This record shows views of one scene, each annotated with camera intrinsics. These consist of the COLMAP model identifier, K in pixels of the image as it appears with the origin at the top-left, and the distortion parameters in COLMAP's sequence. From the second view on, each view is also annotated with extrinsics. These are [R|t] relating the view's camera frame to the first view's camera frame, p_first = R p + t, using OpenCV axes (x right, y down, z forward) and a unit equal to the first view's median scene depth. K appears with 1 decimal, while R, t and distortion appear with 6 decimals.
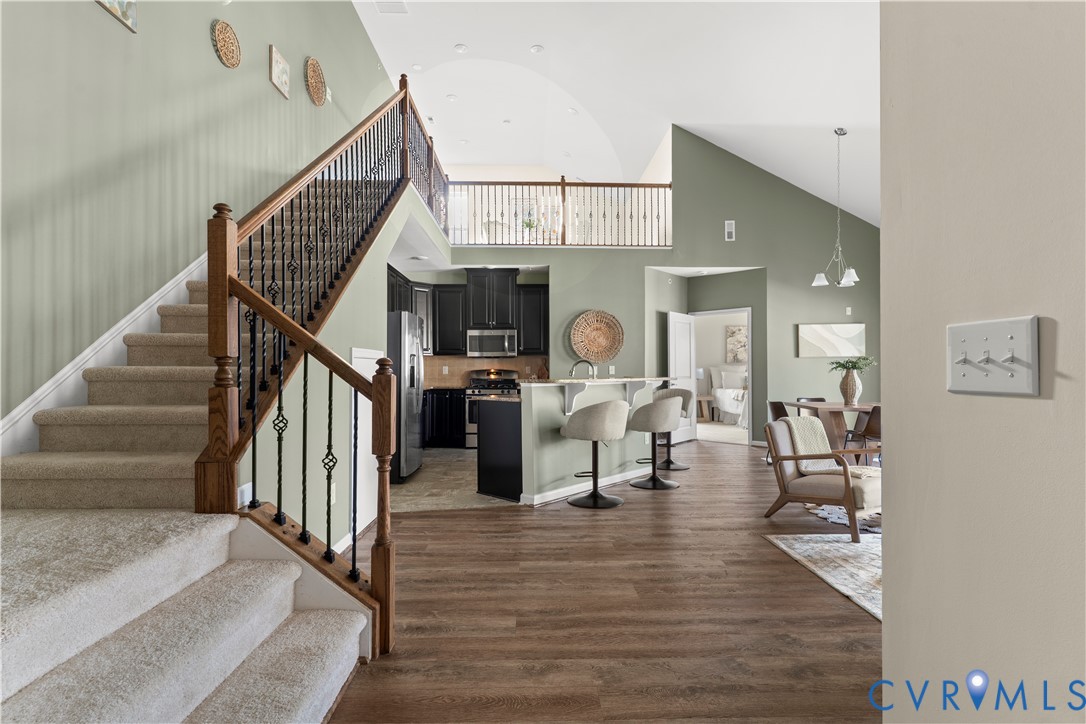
lens RADIAL K [[524.9, 0, 545.9], [0, 524.9, 364.5], [0, 0, 1]] dist [0.004063, -0.000022]
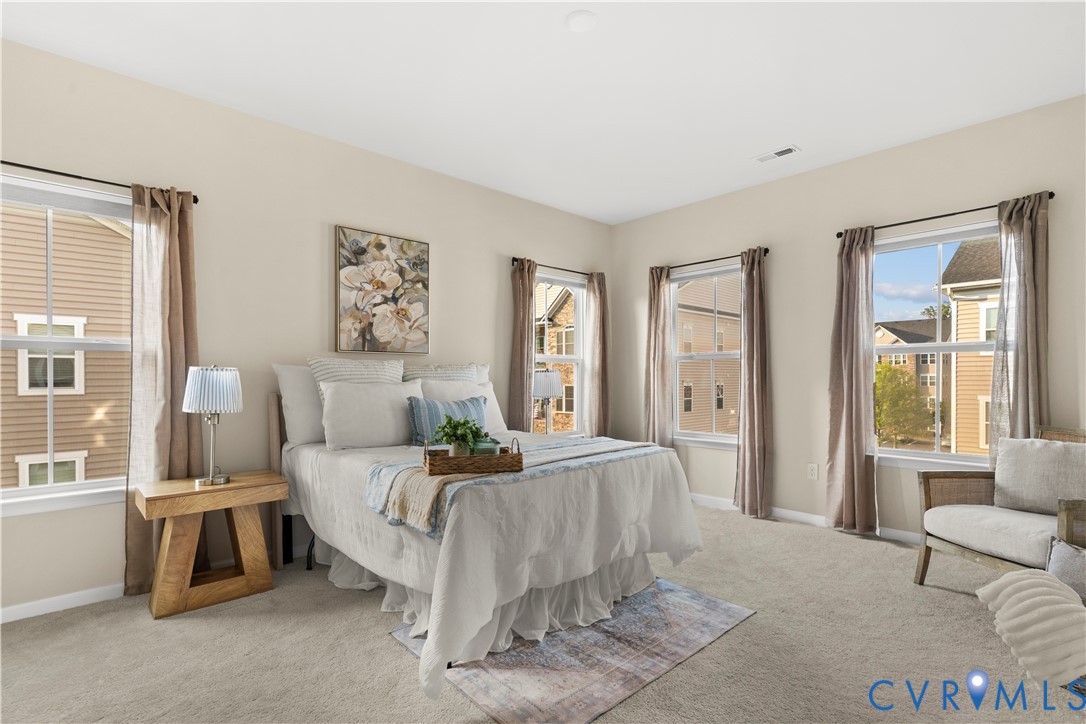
lens RADIAL K [[524.9, 0, 541.4], [0, 524.9, 367.9], [0, 0, 1]] dist [0.004063, -0.000022]
pose [[0.747629, 0.001940, 0.664114, 0.241215], [-0.007200, 0.999961, 0.005185, 0.004411], [-0.664078, -0.008659, 0.747614, 0.726813]]
